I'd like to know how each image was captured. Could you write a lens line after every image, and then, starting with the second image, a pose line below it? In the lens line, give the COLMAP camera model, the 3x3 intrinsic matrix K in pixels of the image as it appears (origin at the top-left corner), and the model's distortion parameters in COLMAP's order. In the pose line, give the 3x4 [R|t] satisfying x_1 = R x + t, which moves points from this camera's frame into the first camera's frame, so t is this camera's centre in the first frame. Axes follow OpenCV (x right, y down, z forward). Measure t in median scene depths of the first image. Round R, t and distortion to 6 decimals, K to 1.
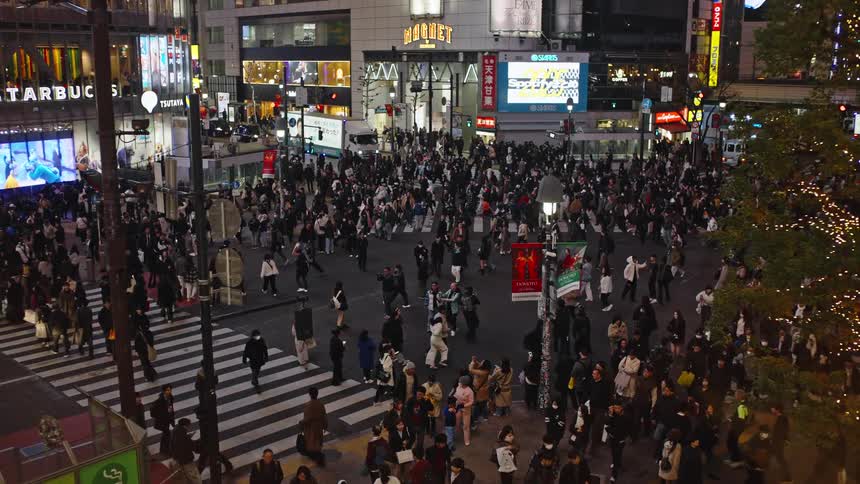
lens RADIAL K [[863.9, 0, 431.3], [0, 863.9, 243.3], [0, 0, 1]] dist [-0.080607, 0.000000]
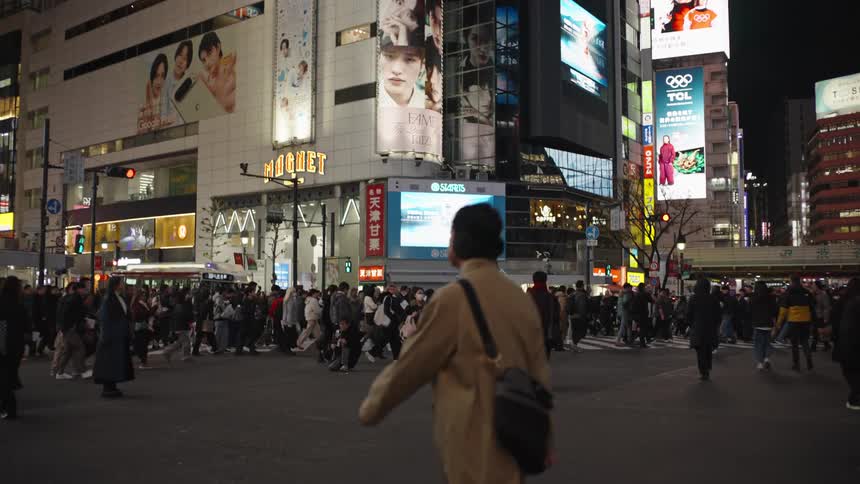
lens RADIAL K [[863.9, 0, 425.9], [0, 863.9, 240.8], [0, 0, 1]] dist [-0.080607, 0.000000]
pose [[0.991559, 0.008370, 0.129385, 0.013584], [0.027802, 0.960978, -0.275226, 0.036251], [-0.126639, 0.276499, 0.952633, 0.278832]]
